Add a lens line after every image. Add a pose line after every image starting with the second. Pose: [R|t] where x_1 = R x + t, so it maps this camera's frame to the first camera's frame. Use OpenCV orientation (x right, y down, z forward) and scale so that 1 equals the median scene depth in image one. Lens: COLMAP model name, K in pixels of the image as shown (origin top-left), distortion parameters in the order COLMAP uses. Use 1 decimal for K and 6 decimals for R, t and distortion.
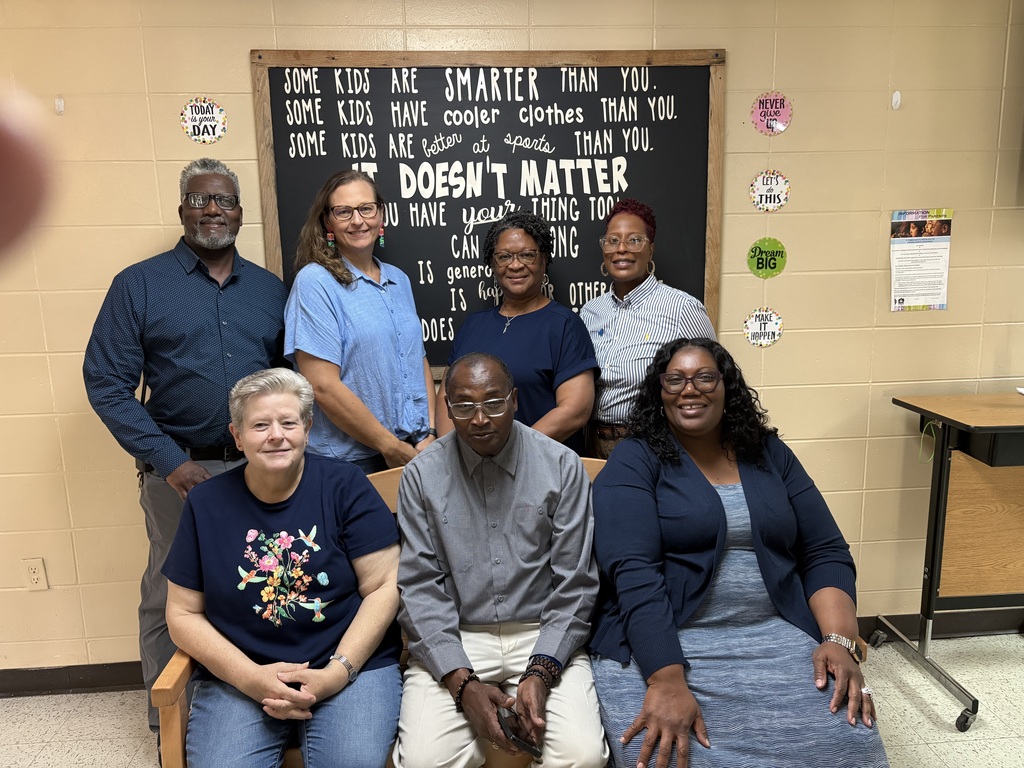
lens RADIAL K [[769.3, 0, 491.7], [0, 769.3, 383.7], [0, 0, 1]] dist [0.001104, 0.000829]
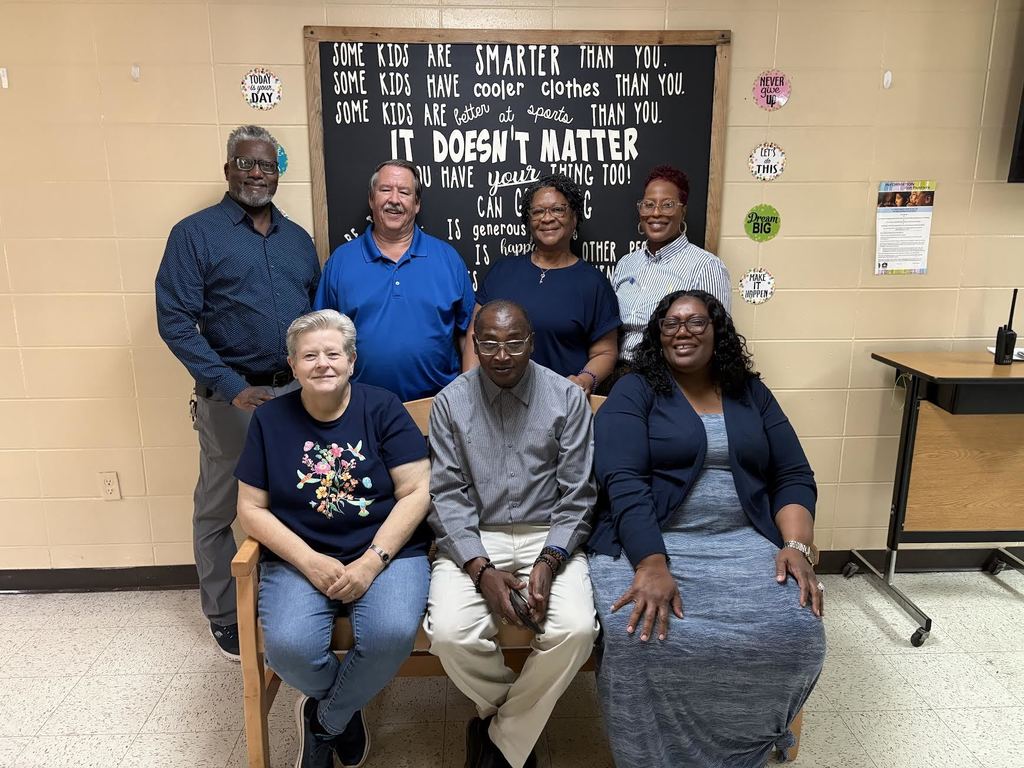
lens RADIAL K [[769.3, 0, 491.7], [0, 769.3, 383.7], [0, 0, 1]] dist [0.001104, 0.000829]
pose [[0.999465, 0.025976, -0.019888, -0.003120], [-0.024955, 0.998438, 0.049990, 0.023939], [0.021155, -0.049467, 0.998552, -0.137045]]
